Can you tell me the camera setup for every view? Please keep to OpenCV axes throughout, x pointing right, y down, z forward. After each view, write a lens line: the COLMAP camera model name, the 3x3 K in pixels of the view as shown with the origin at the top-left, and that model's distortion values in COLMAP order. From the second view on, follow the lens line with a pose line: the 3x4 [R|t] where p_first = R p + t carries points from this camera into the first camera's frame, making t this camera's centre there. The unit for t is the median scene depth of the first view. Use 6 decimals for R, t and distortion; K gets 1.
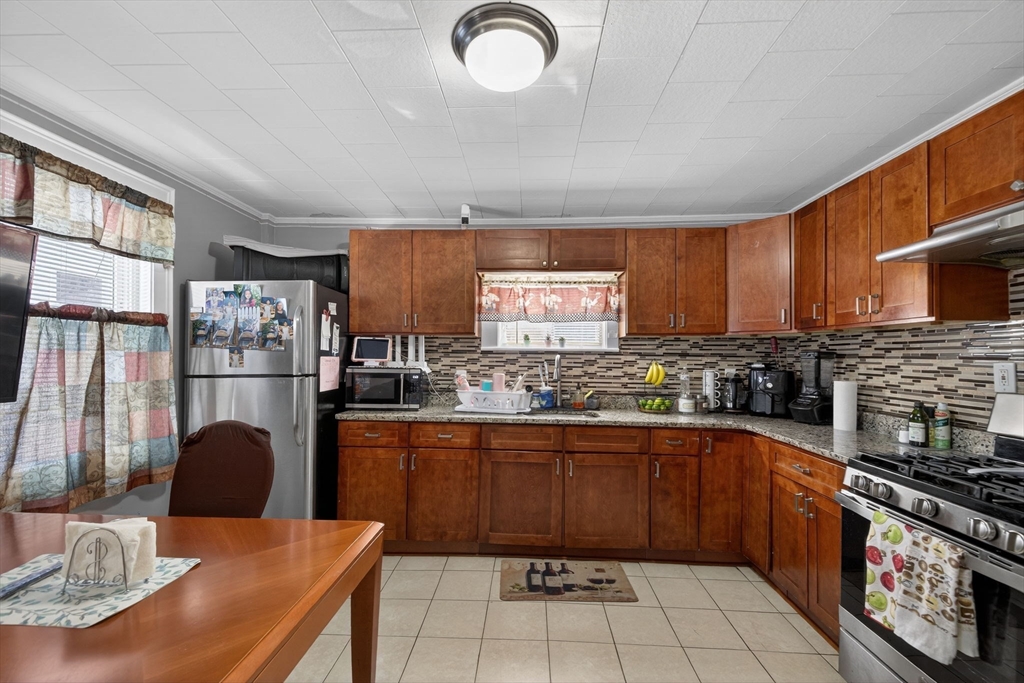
lens RADIAL K [[433.3, 0, 508.4], [0, 433.3, 349.8], [0, 0, 1]] dist [0.000434, -0.001533]
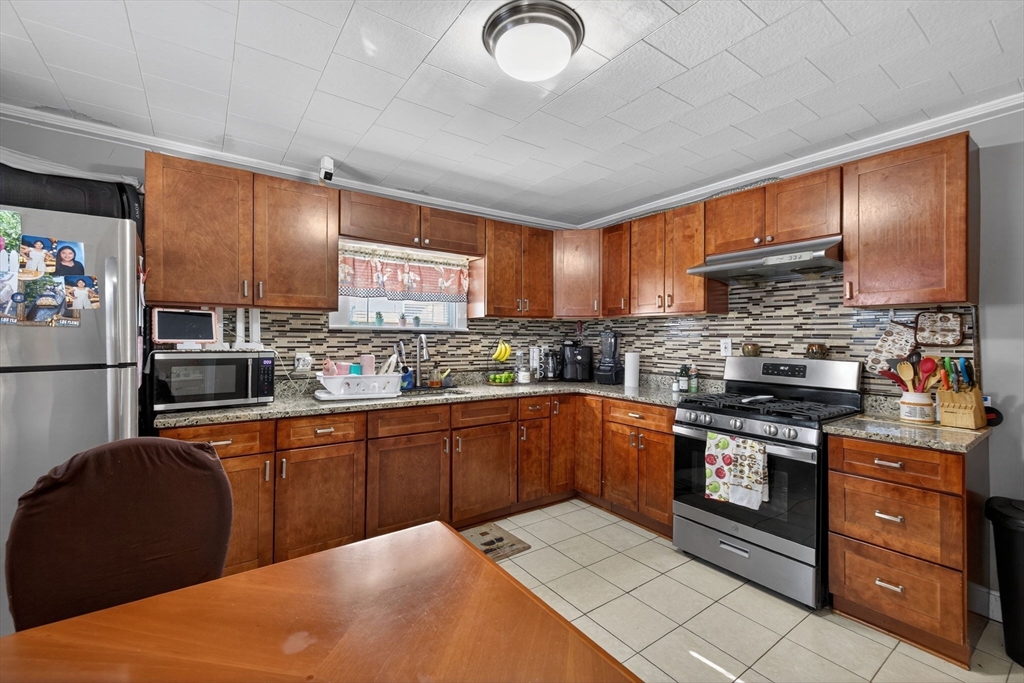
lens RADIAL K [[433.3, 0, 512.1], [0, 433.3, 337.0], [0, 0, 1]] dist [0.000434, -0.001533]
pose [[0.779178, -0.002634, 0.626798, -0.395654], [-0.007931, 0.999870, 0.014061, 0.002612], [-0.626753, -0.015927, 0.779055, 0.118840]]
